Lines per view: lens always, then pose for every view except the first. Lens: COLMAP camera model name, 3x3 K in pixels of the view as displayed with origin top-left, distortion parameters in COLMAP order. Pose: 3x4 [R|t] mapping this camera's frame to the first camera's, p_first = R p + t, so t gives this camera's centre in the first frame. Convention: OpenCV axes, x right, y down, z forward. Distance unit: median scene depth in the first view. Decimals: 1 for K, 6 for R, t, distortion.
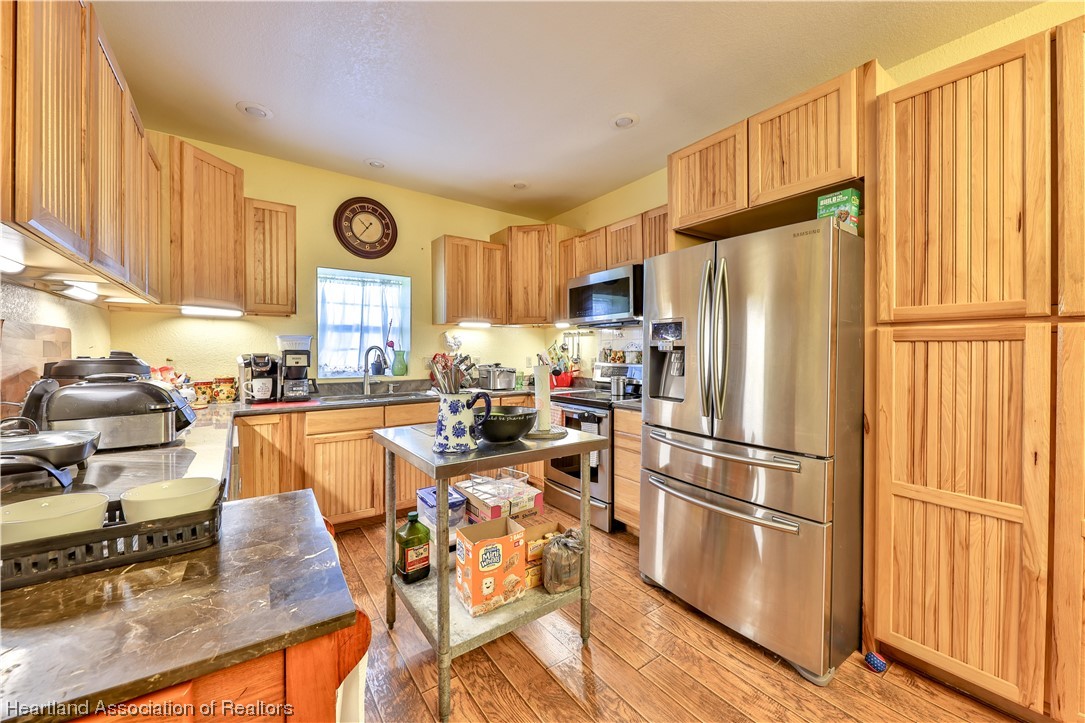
lens RADIAL K [[415.4, 0, 544.9], [0, 415.4, 355.5], [0, 0, 1]] dist [-0.002772, -0.001373]
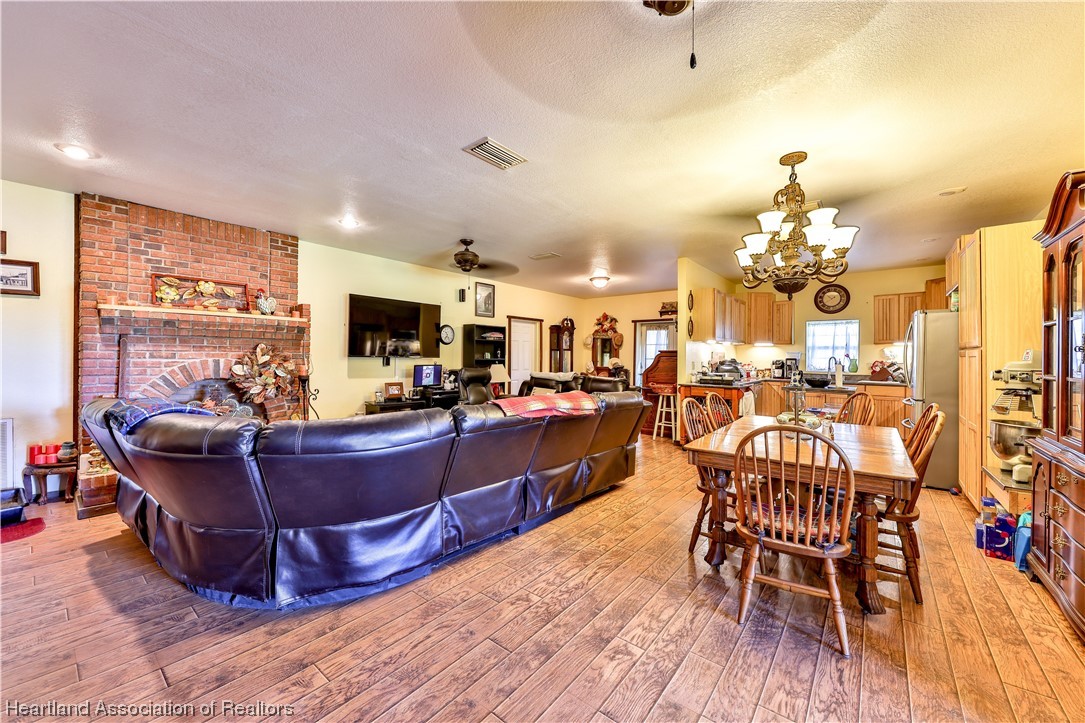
lens RADIAL K [[415.4, 0, 541.7], [0, 415.4, 358.1], [0, 0, 1]] dist [-0.002772, -0.001373]
pose [[0.257569, 0.004721, -0.966248, 1.430413], [-0.015994, 0.999872, 0.000622, 0.007508], [0.966128, 0.015293, 0.257611, -1.094332]]
